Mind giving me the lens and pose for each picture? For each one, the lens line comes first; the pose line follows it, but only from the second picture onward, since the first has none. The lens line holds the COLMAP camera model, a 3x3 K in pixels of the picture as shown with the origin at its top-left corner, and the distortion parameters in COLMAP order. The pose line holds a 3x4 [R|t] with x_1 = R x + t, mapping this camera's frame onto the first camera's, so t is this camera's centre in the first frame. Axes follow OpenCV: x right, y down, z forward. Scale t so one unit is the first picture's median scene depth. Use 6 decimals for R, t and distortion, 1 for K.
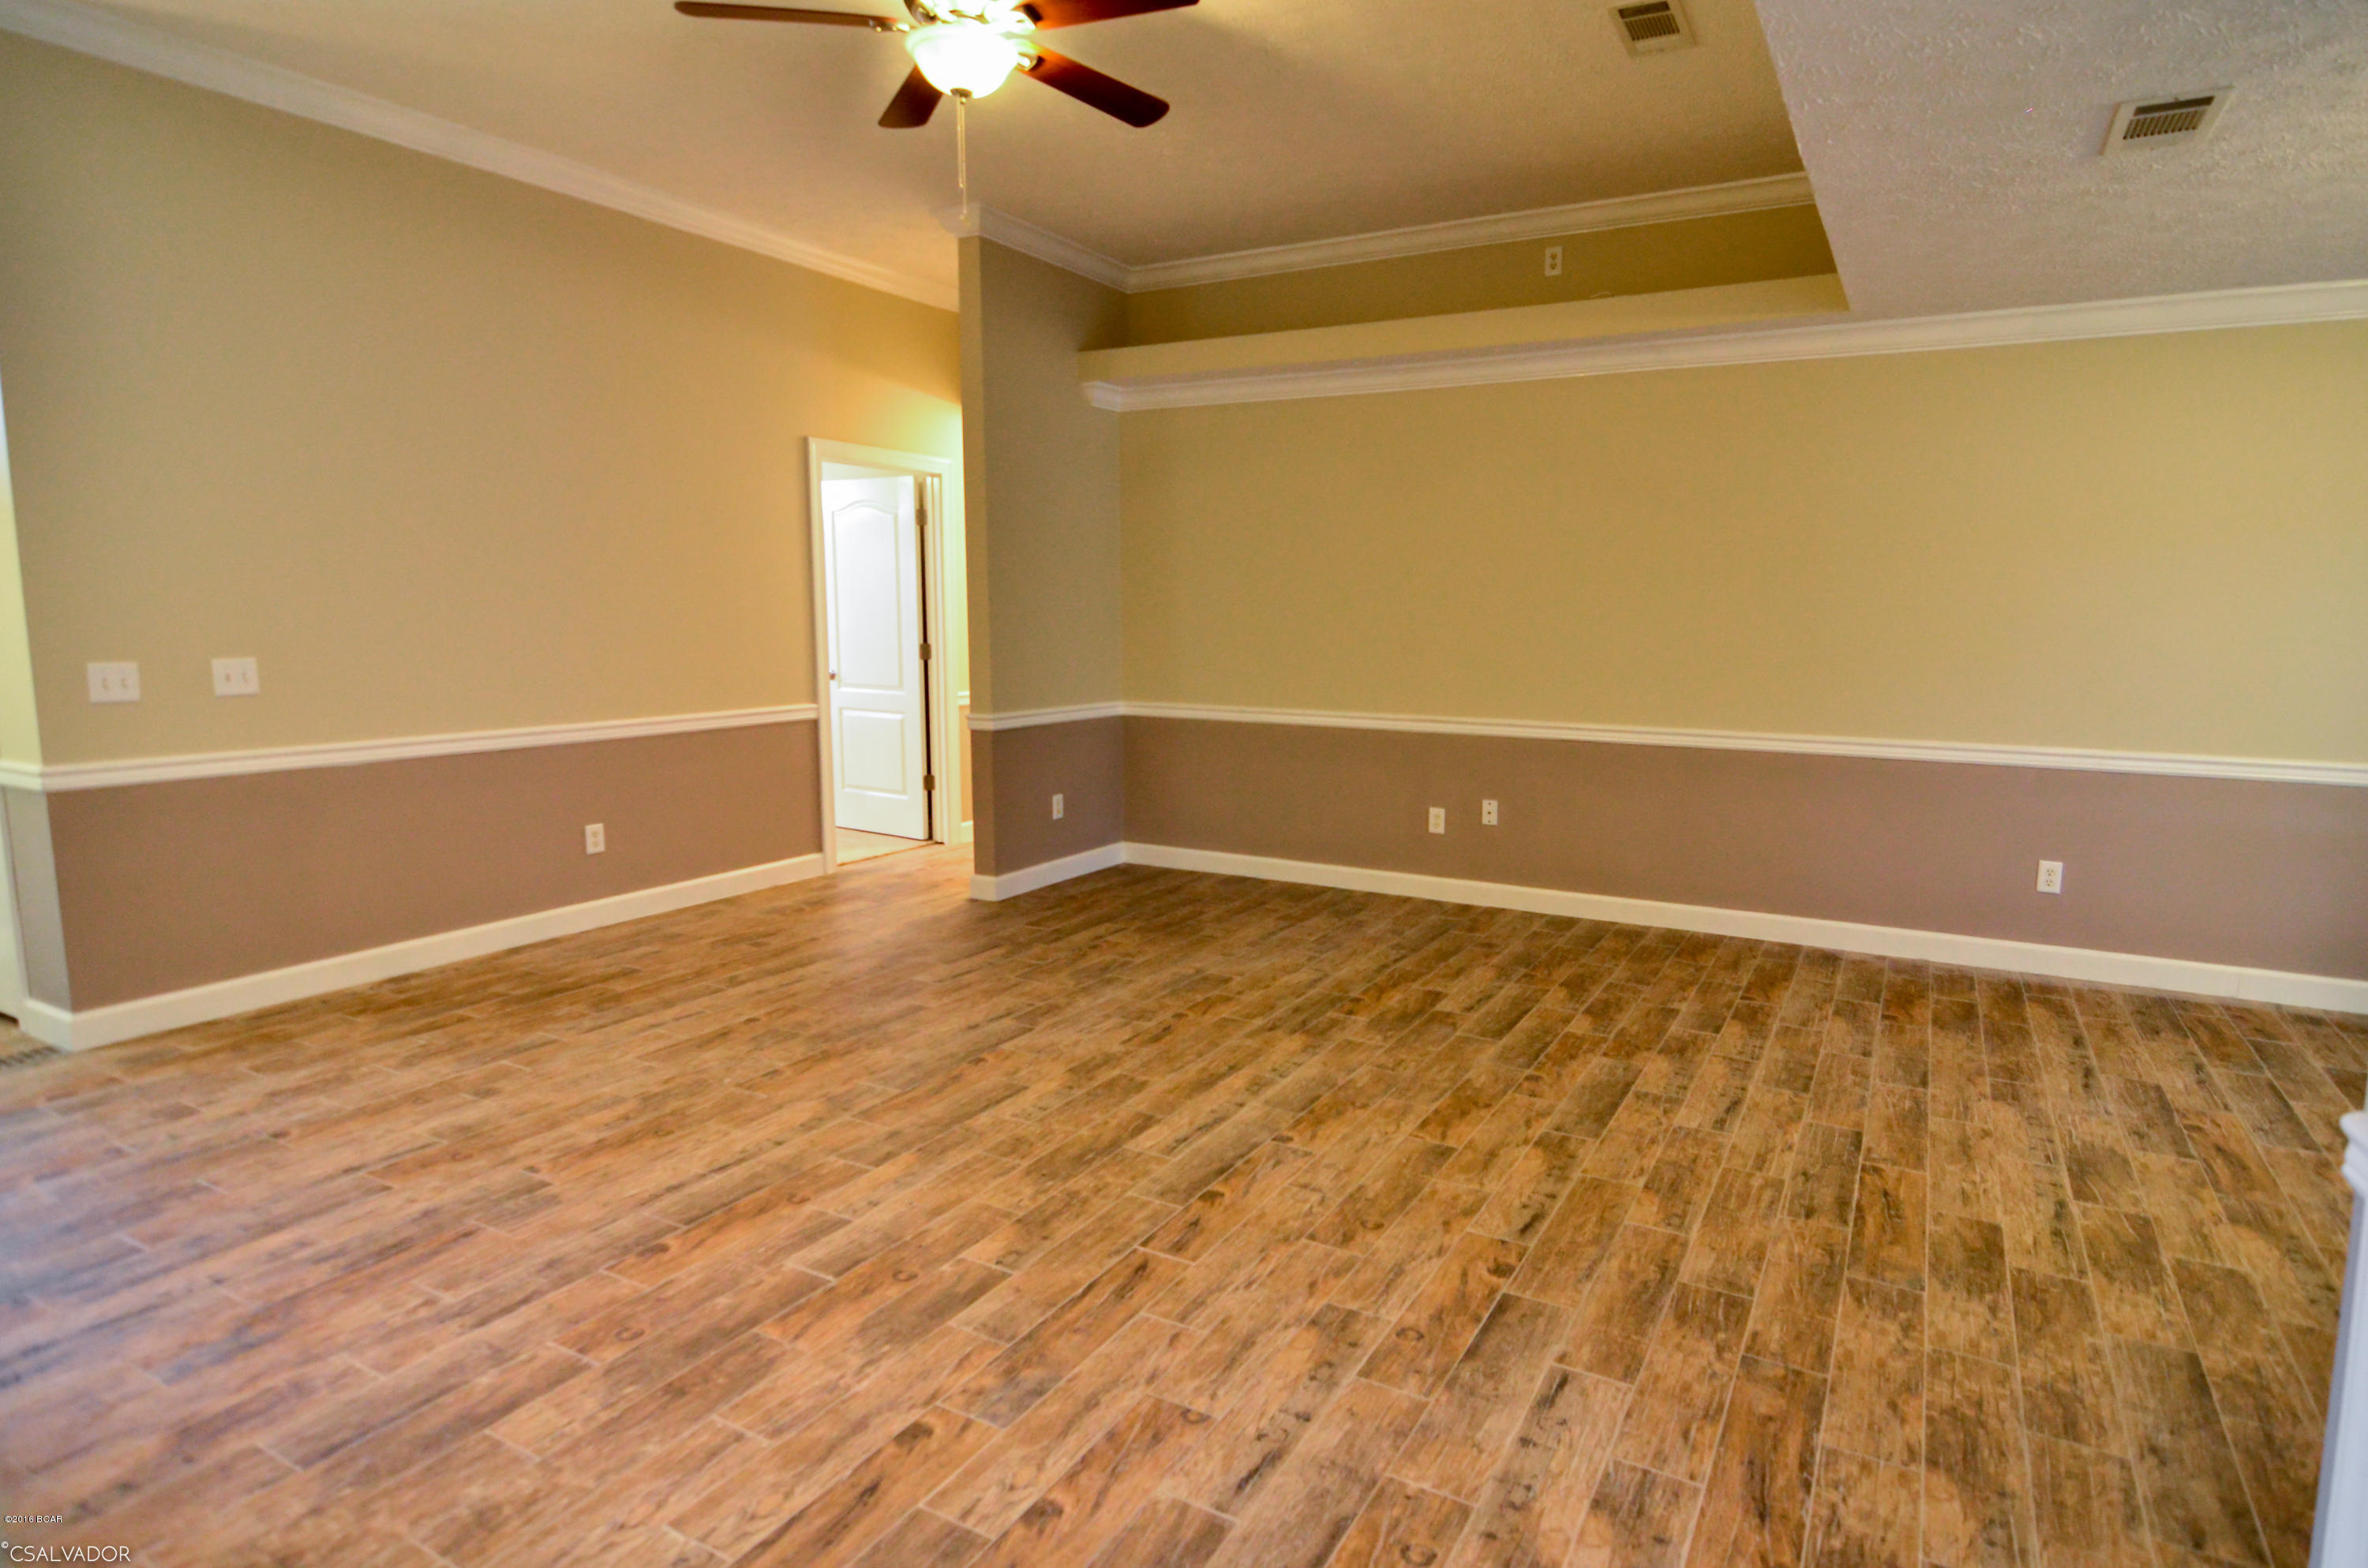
lens RADIAL K [[1251.4, 0, 1276.6], [0, 1251.4, 764.5], [0, 0, 1]] dist [0.004575, -0.007119]
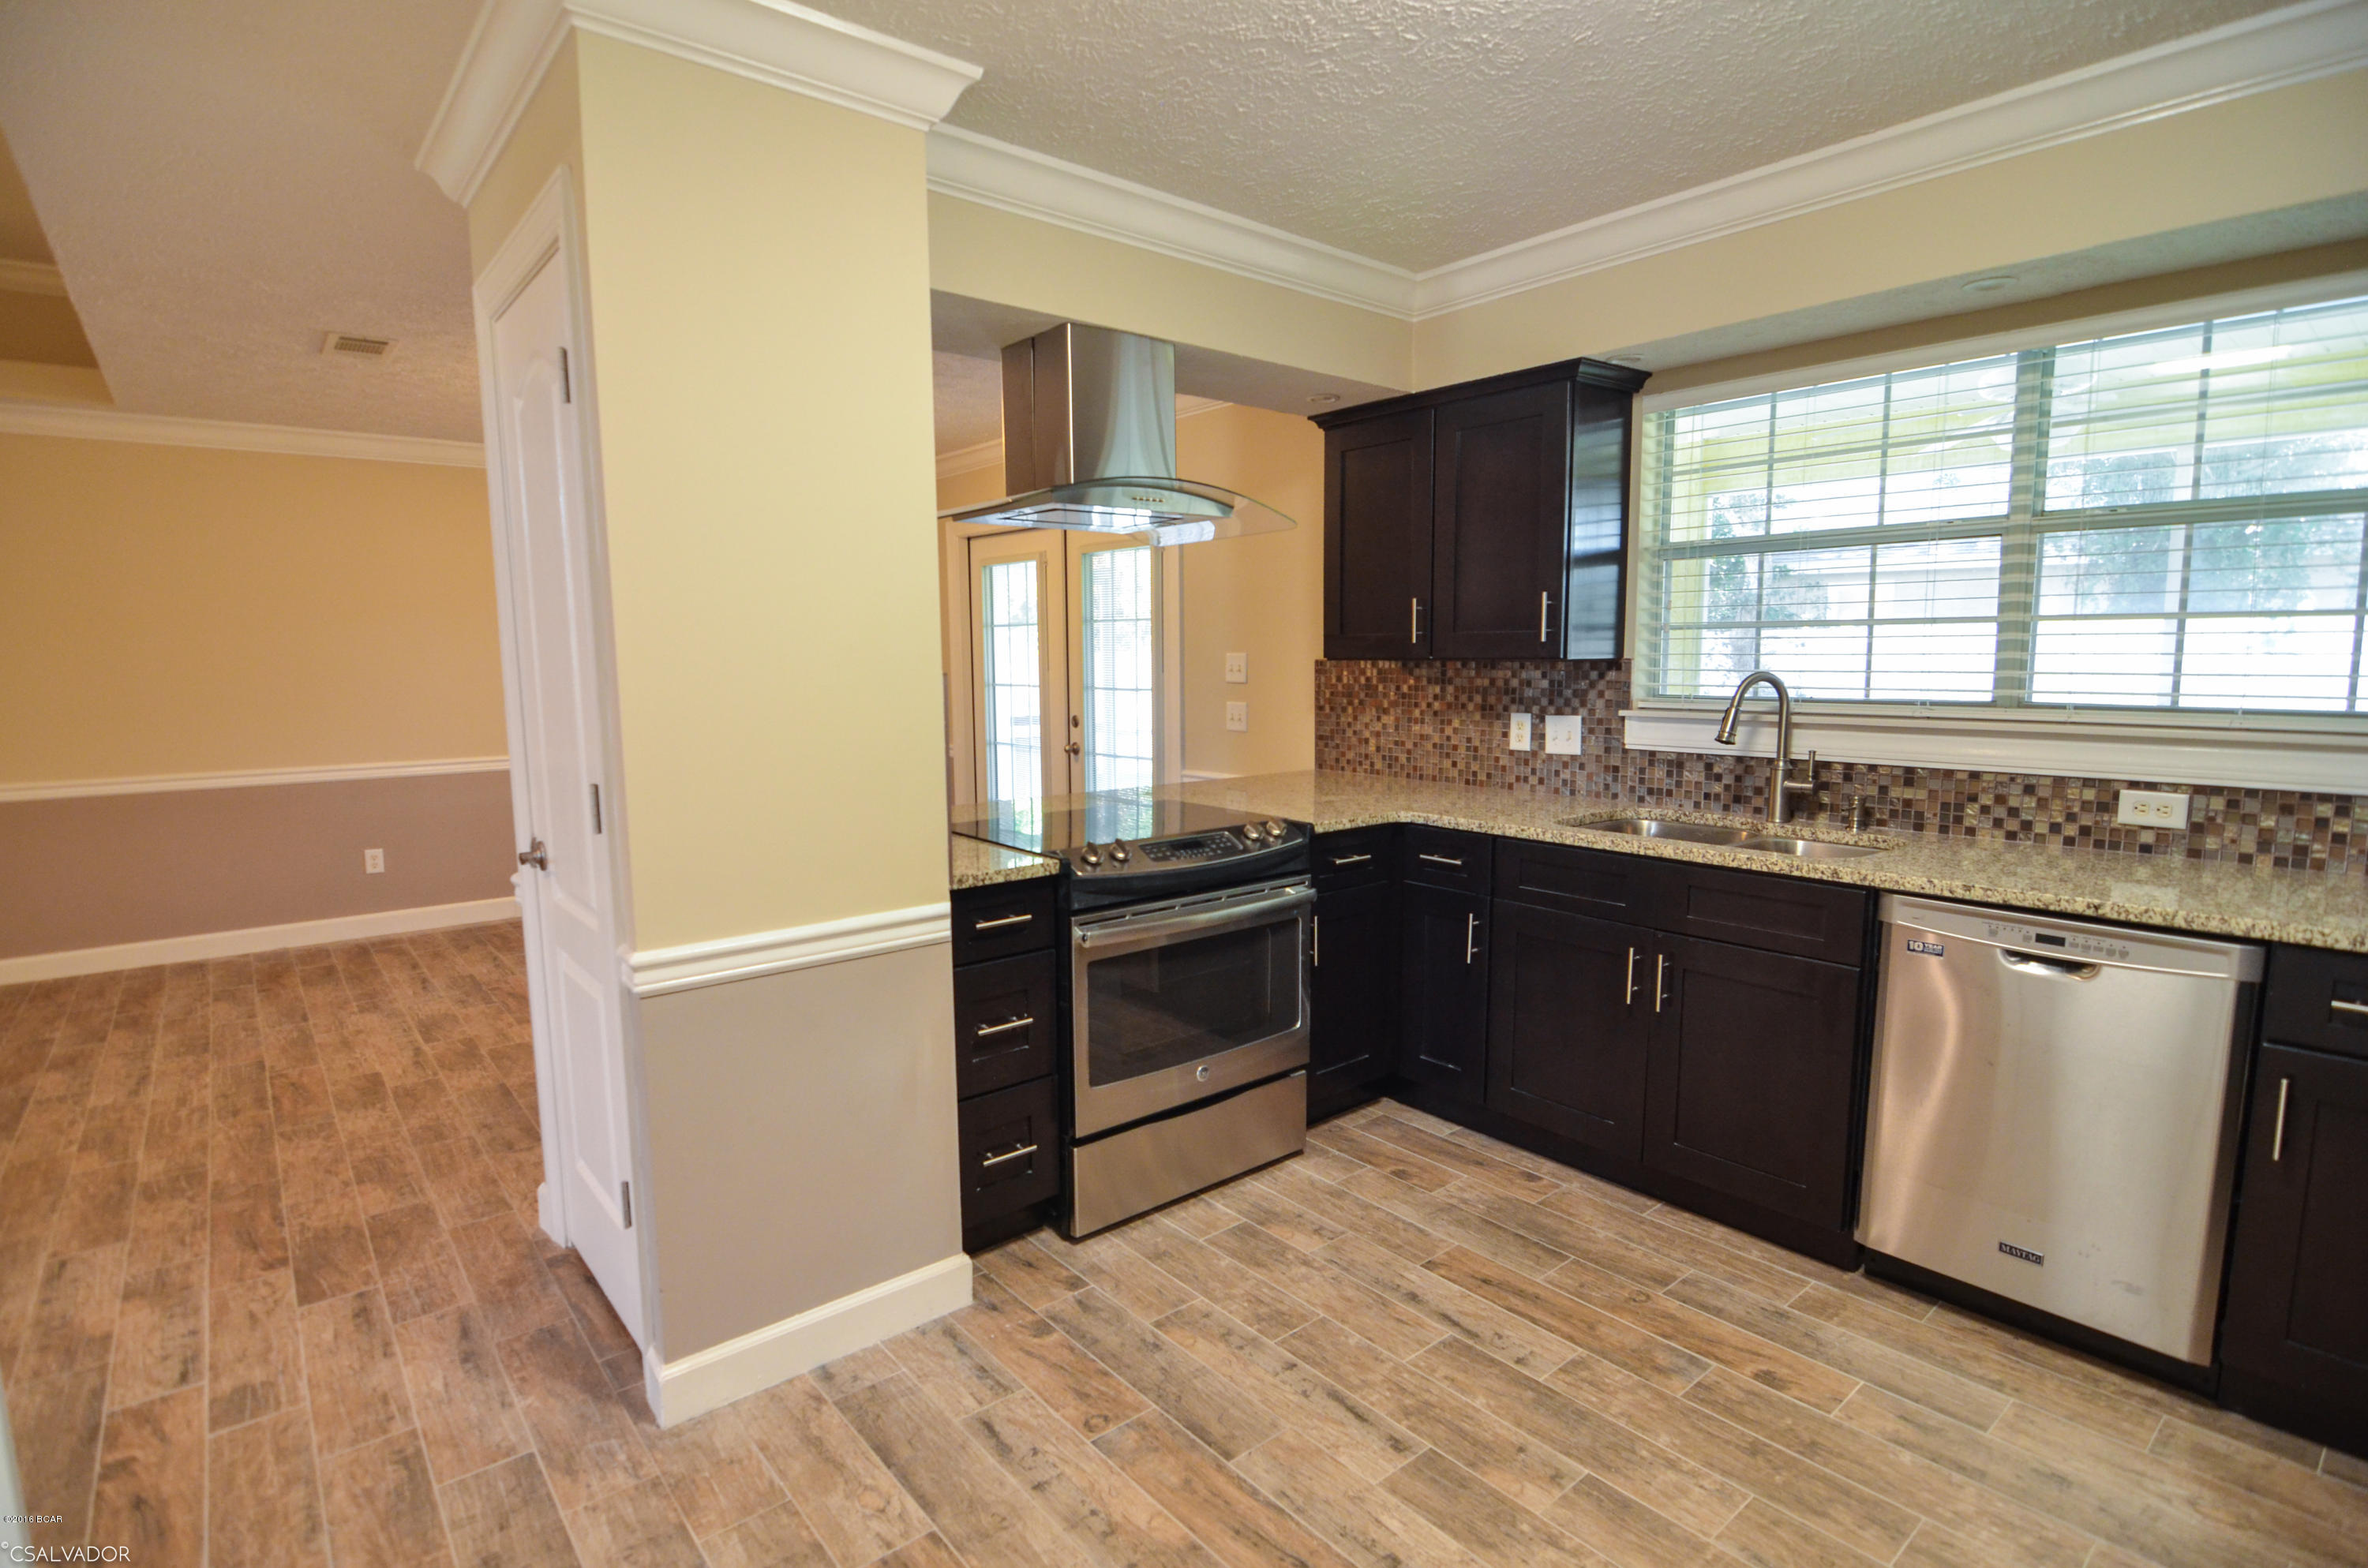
lens RADIAL K [[1158.7, 0, 1174.8], [0, 1158.7, 789.8], [0, 0, 1]] dist [-0.008549, -0.009015]
pose [[0.384948, -0.119701, 0.915143, -0.234702], [0.129908, 0.988710, 0.074678, 0.050123], [-0.913750, 0.090138, 0.396152, -0.379936]]
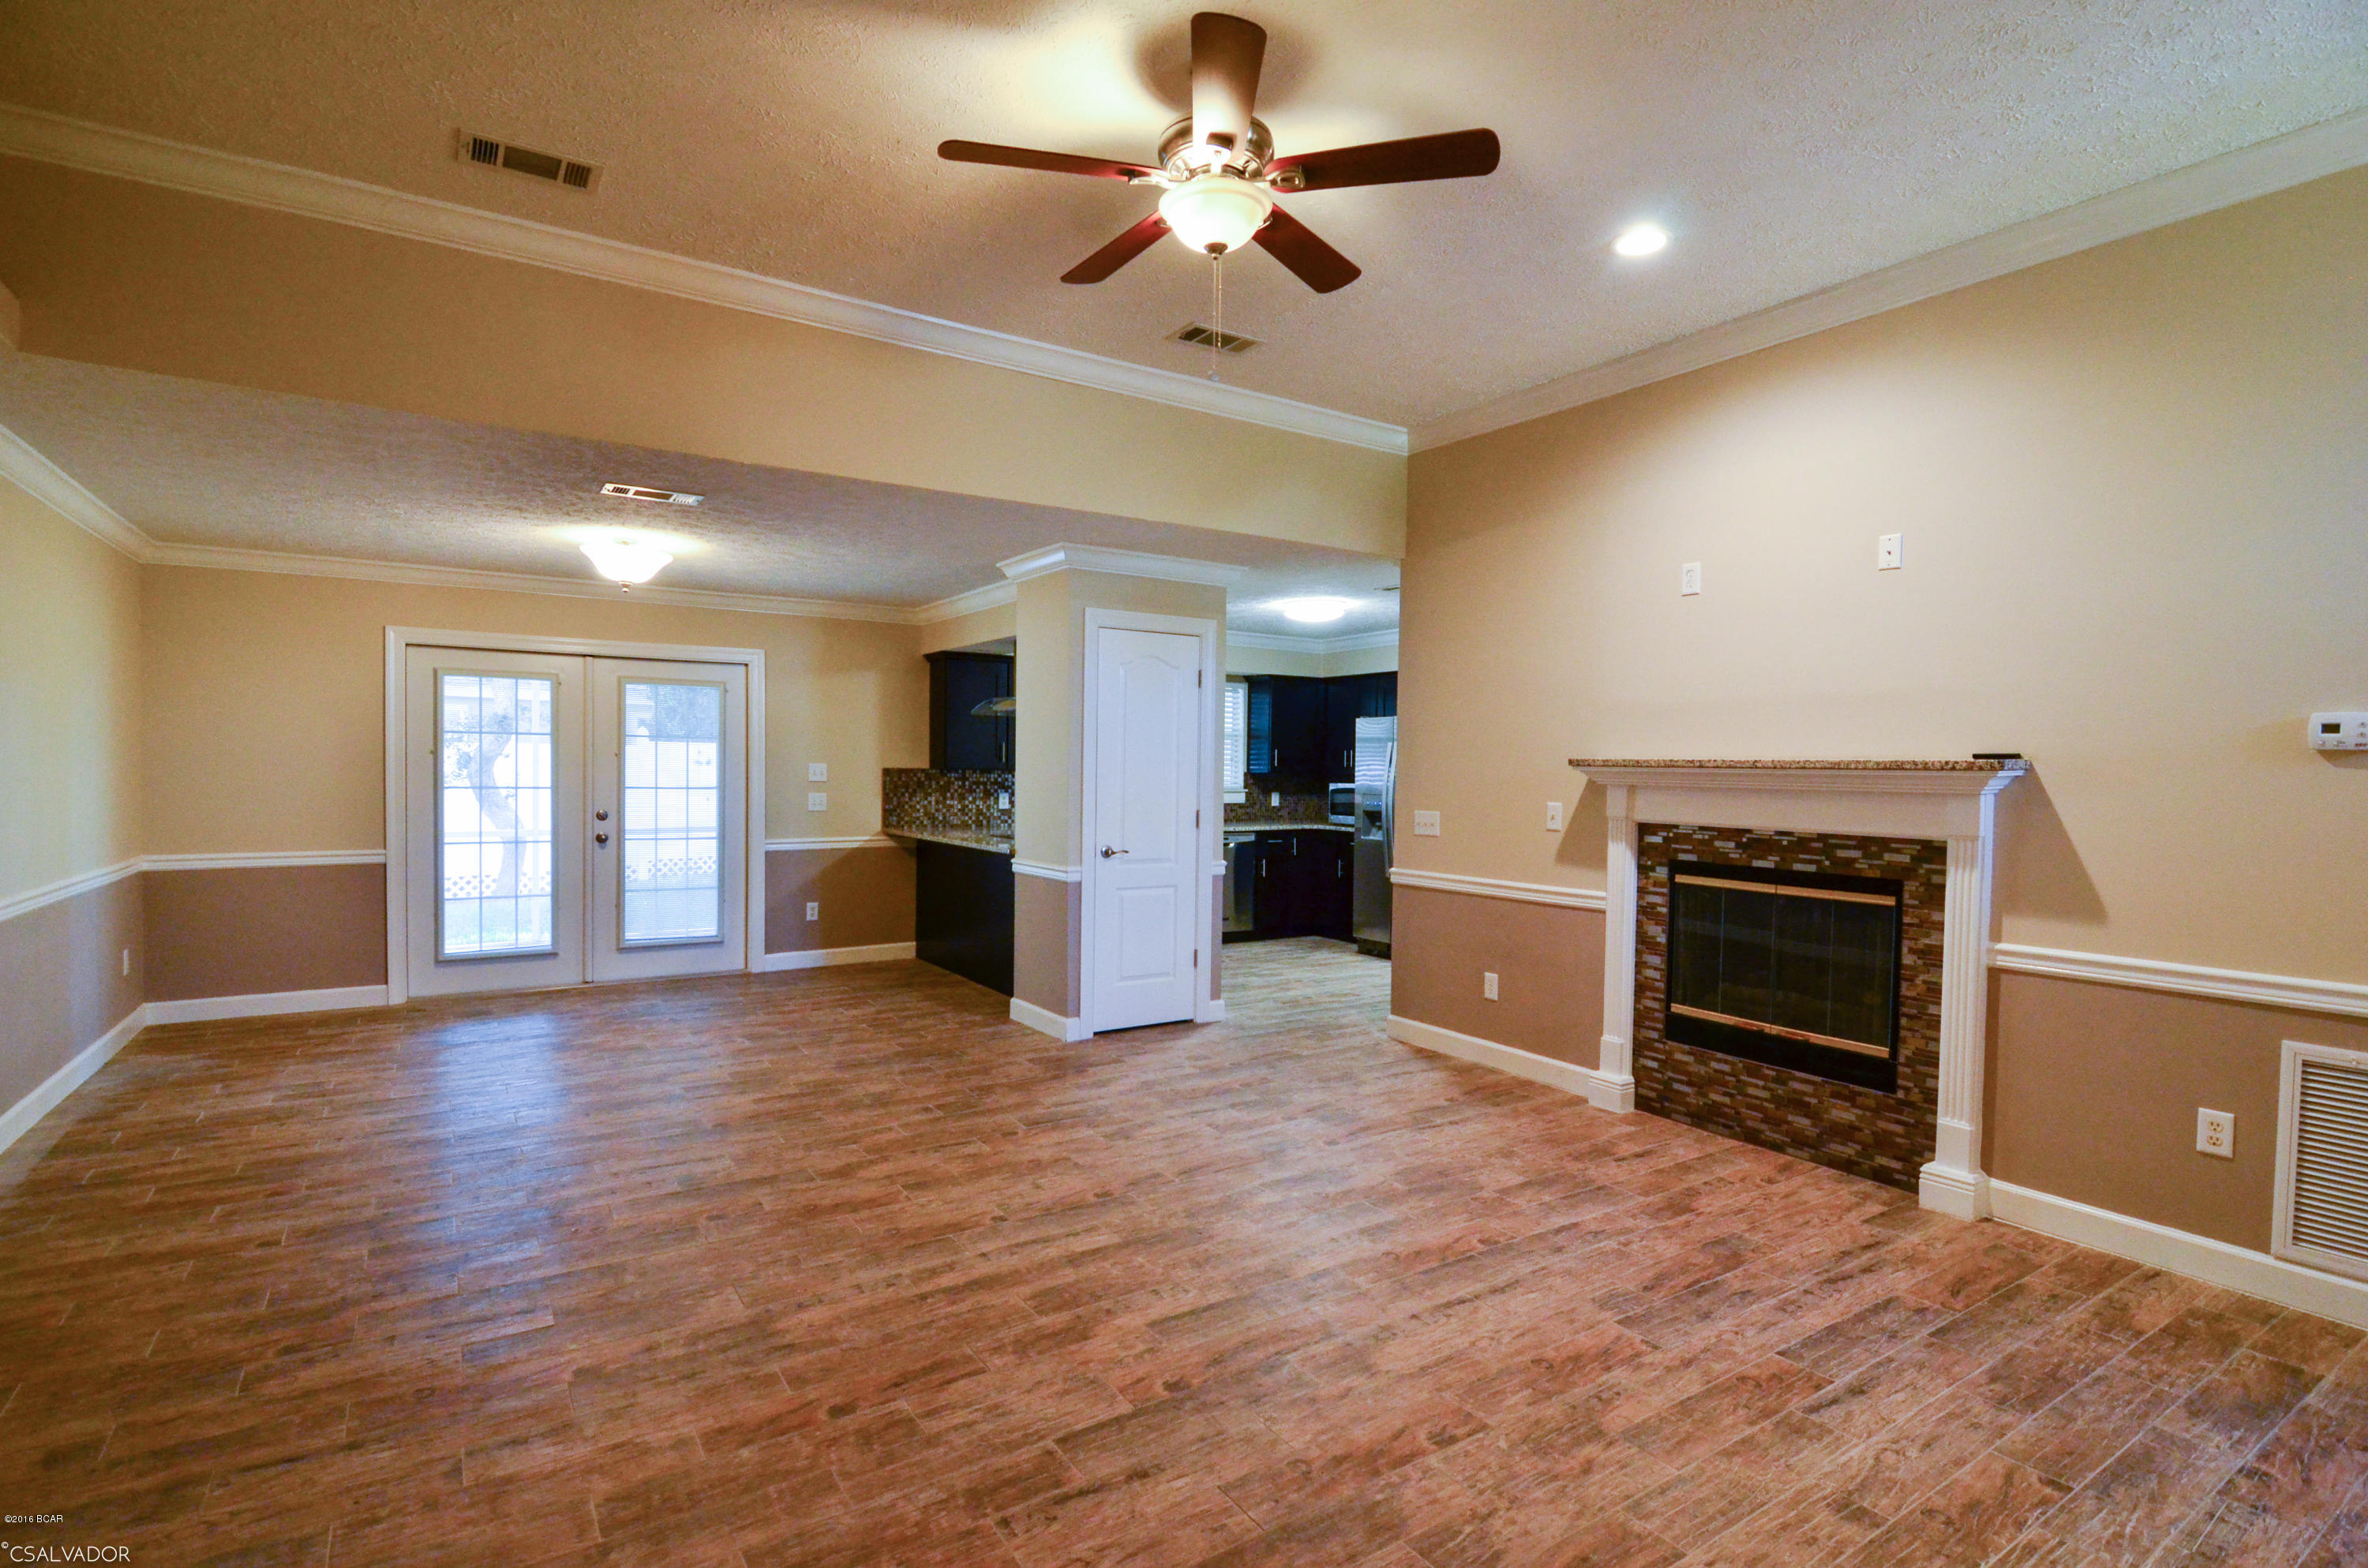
lens RADIAL K [[1133.0, 0, 1193.3], [0, 1133.0, 794.7], [0, 0, 1]] dist [0.010361, -0.014920]
pose [[-0.879971, -0.030824, 0.474025, -0.653223], [0.041692, 0.989030, 0.141709, -0.239328], [-0.473193, 0.144463, -0.869033, 1.797437]]
